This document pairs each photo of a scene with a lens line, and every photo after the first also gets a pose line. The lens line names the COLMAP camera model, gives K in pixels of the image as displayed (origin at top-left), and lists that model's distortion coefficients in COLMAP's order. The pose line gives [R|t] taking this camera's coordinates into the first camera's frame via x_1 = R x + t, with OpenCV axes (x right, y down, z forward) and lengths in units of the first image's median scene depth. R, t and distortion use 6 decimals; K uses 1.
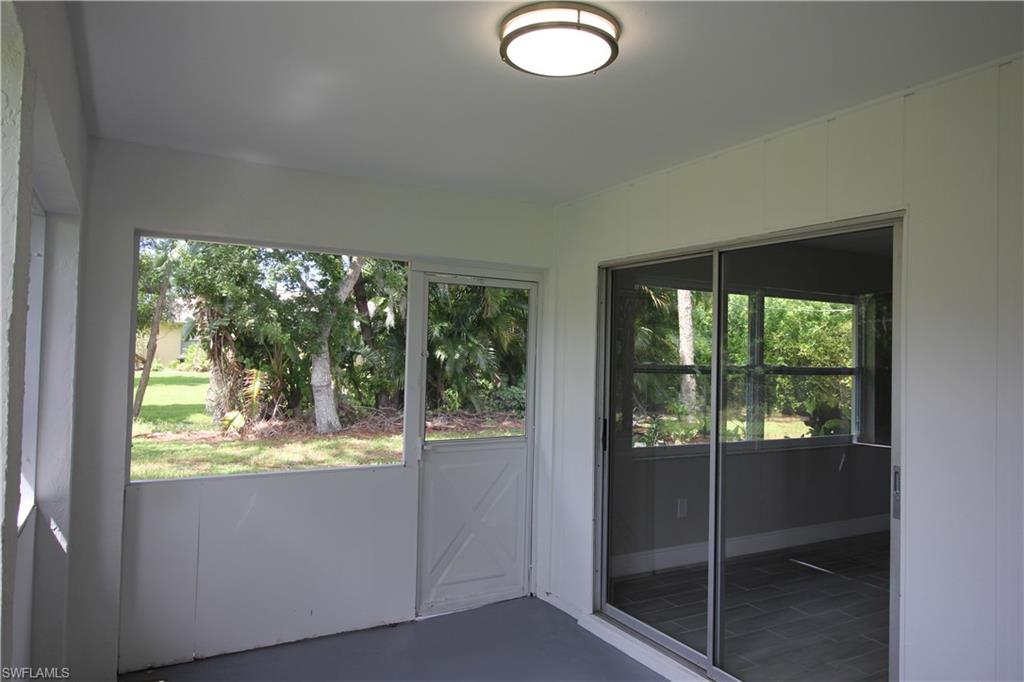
lens RADIAL K [[691.8, 0, 515.3], [0, 691.8, 338.3], [0, 0, 1]] dist [0.015605, -0.014671]
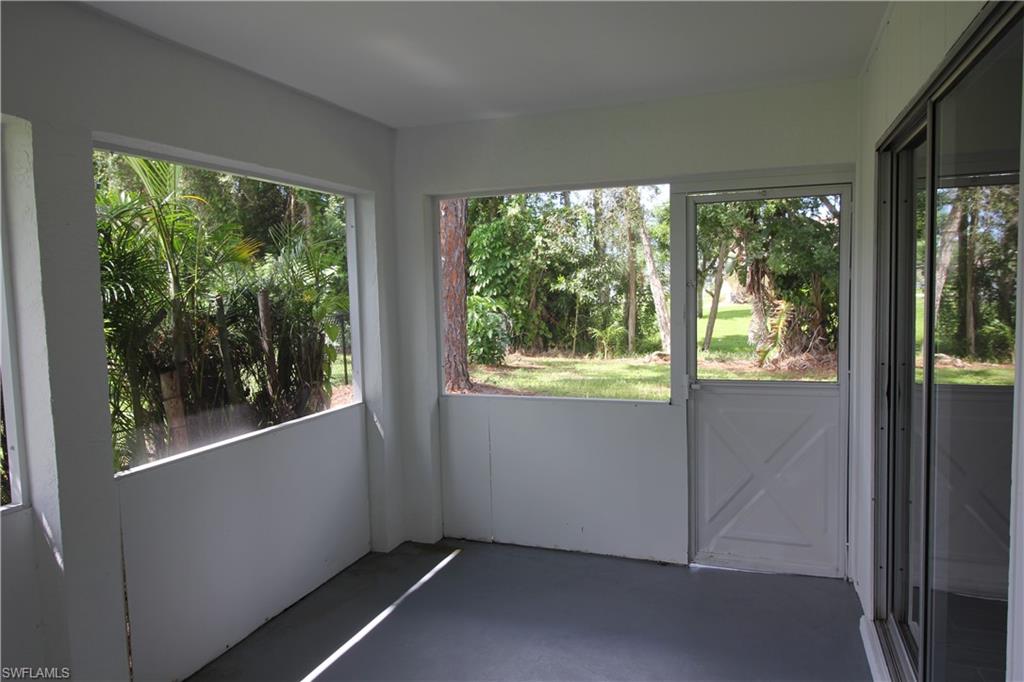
lens RADIAL K [[691.8, 0, 515.7], [0, 691.8, 338.9], [0, 0, 1]] dist [0.015605, -0.014671]
pose [[0.643467, 0.021392, -0.765175, 0.410897], [0.053798, 0.995874, 0.073082, 0.014743], [0.763581, -0.088191, 0.639661, 0.232011]]
